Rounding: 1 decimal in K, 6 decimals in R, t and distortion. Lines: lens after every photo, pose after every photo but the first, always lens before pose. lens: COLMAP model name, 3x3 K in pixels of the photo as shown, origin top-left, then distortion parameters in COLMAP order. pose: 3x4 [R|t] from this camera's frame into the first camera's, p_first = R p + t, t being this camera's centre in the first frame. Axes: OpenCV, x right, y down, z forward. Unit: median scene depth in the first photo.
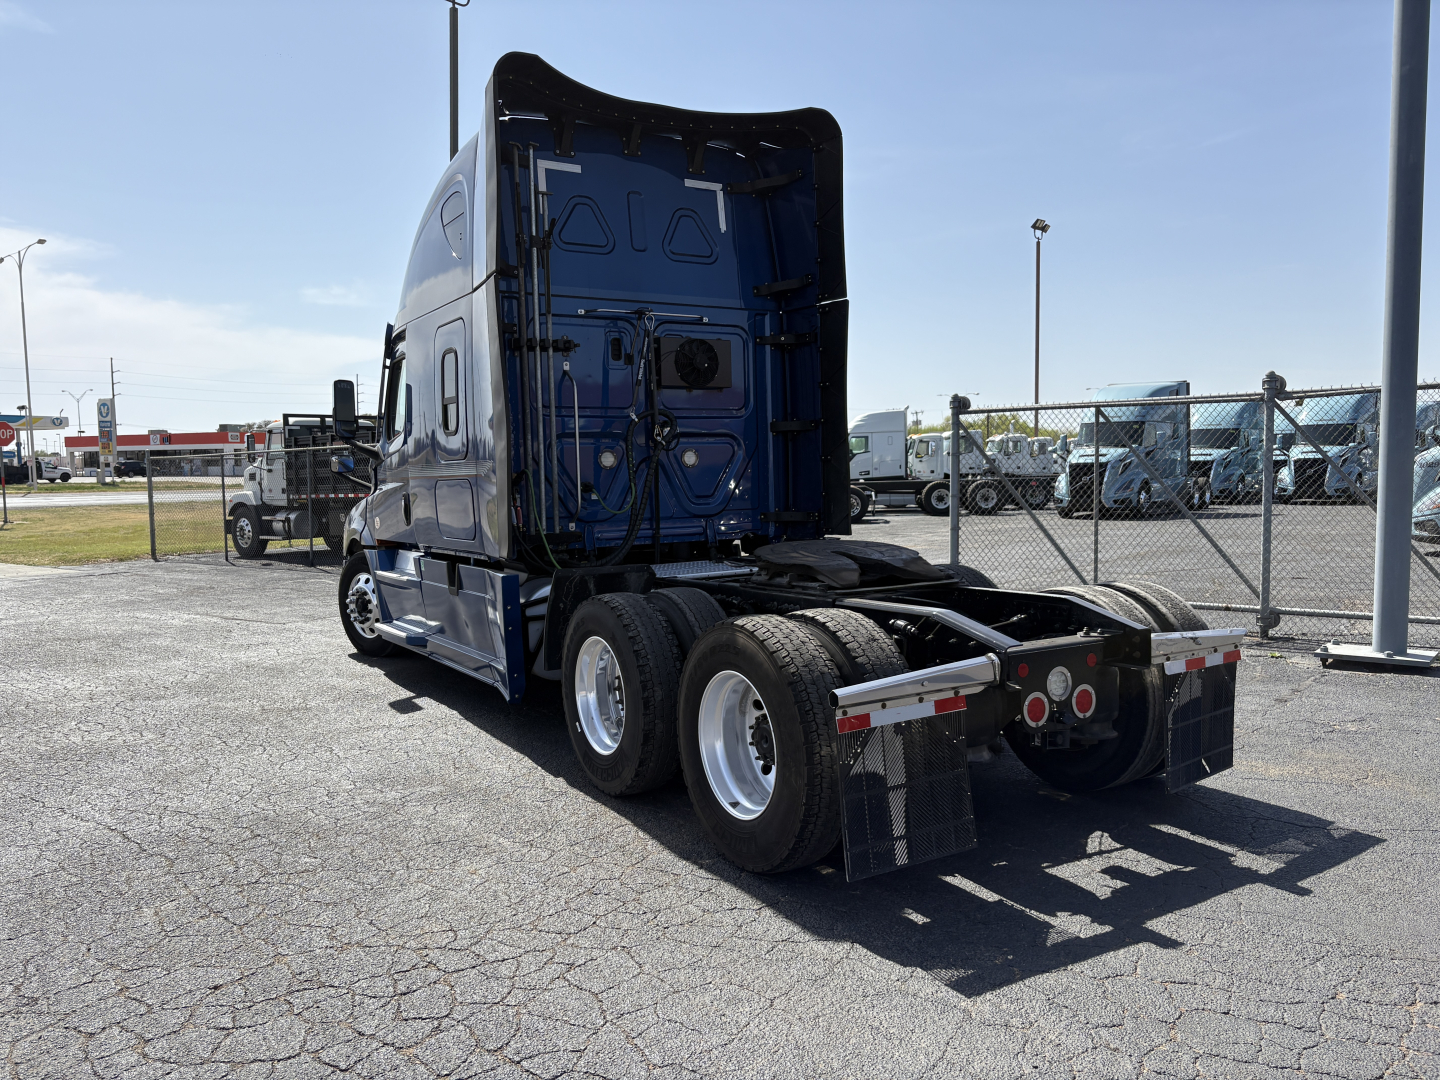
lens RADIAL K [[1086.0, 0, 723.1], [0, 1086.0, 562.0], [0, 0, 1]] dist [0.041941, -0.001066]
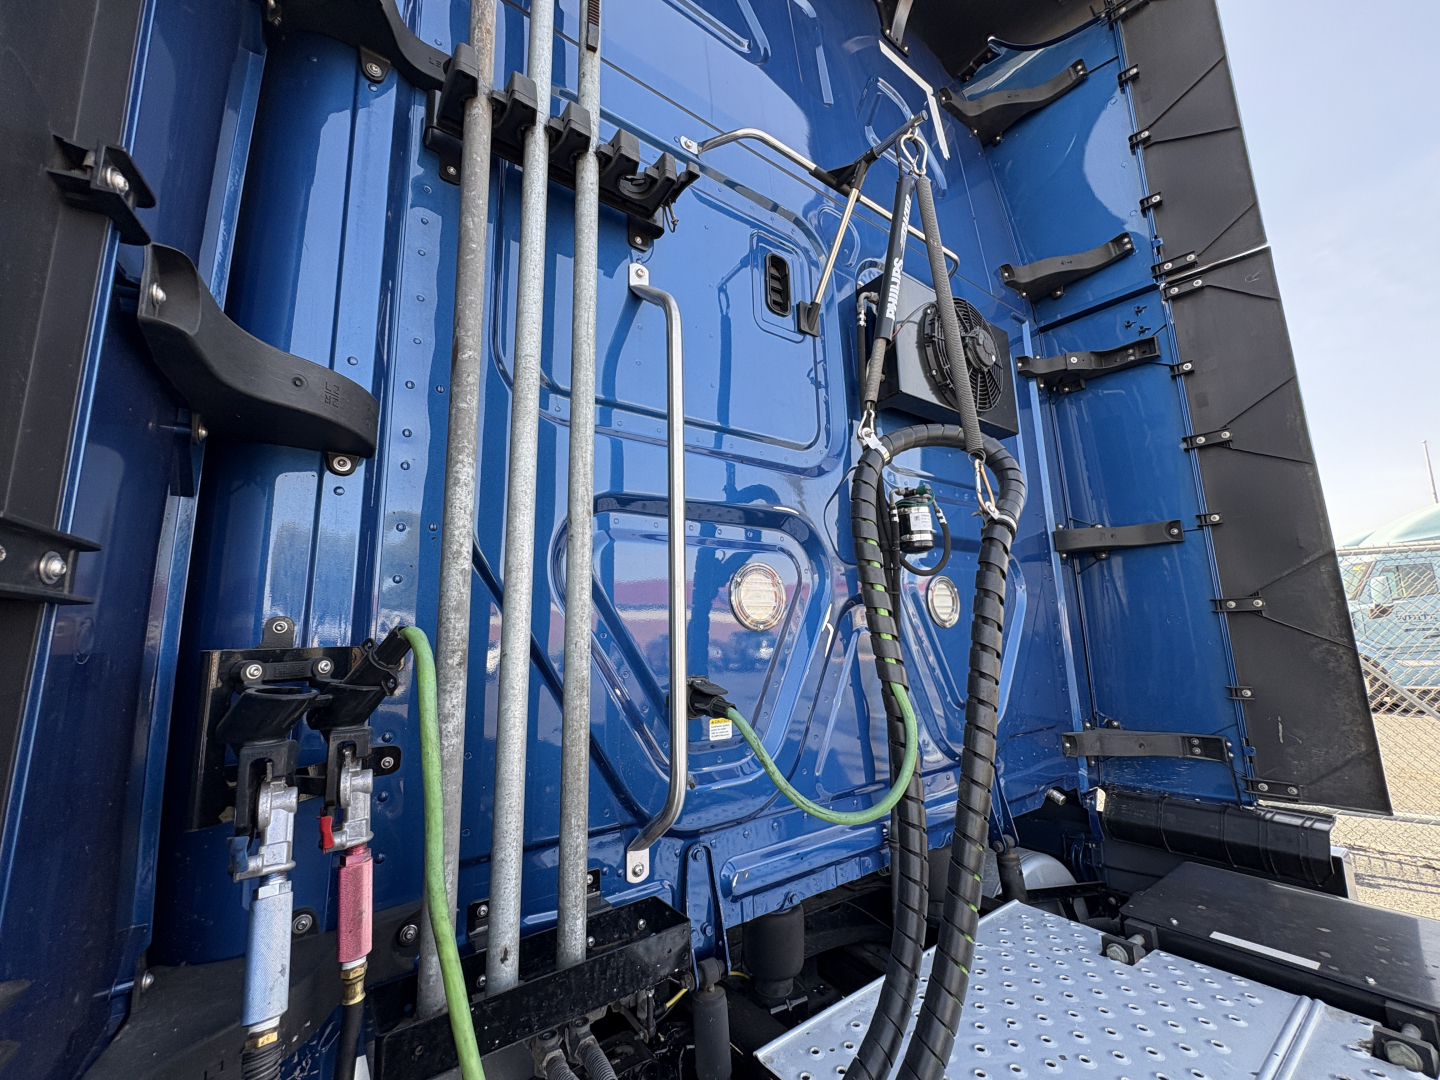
lens RADIAL K [[574.6, 0, 720.0], [0, 574.6, 540.0], [0, 0, 1]] dist [0.001924, 0.000142]
pose [[0.997263, 0.010500, 0.073192, -0.131940], [0.007727, 0.969645, -0.244396, -0.072472], [-0.073537, 0.244292, 0.966909, 0.860745]]
